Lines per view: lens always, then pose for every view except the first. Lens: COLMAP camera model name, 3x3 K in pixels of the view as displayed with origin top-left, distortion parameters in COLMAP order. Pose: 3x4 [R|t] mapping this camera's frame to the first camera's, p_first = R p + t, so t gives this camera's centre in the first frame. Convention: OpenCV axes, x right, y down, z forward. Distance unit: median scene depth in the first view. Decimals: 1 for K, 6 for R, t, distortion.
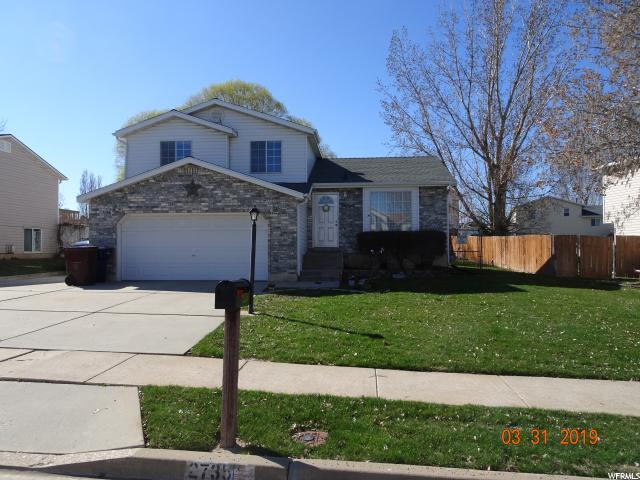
lens RADIAL K [[457.8, 0, 320.0], [0, 457.8, 240.0], [0, 0, 1]] dist [0.005485, 0.004182]
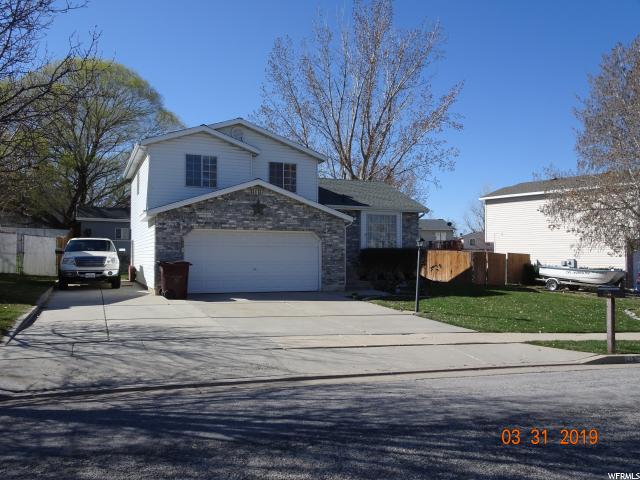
lens RADIAL K [[565.7, 0, 320.0], [0, 565.7, 240.0], [0, 0, 1]] dist [-0.006380, -0.002013]
pose [[0.875190, 0.020113, 0.483362, -0.788729], [-0.016748, 0.999796, -0.011277, -0.022830], [-0.483490, 0.001775, 0.875348, -0.246555]]
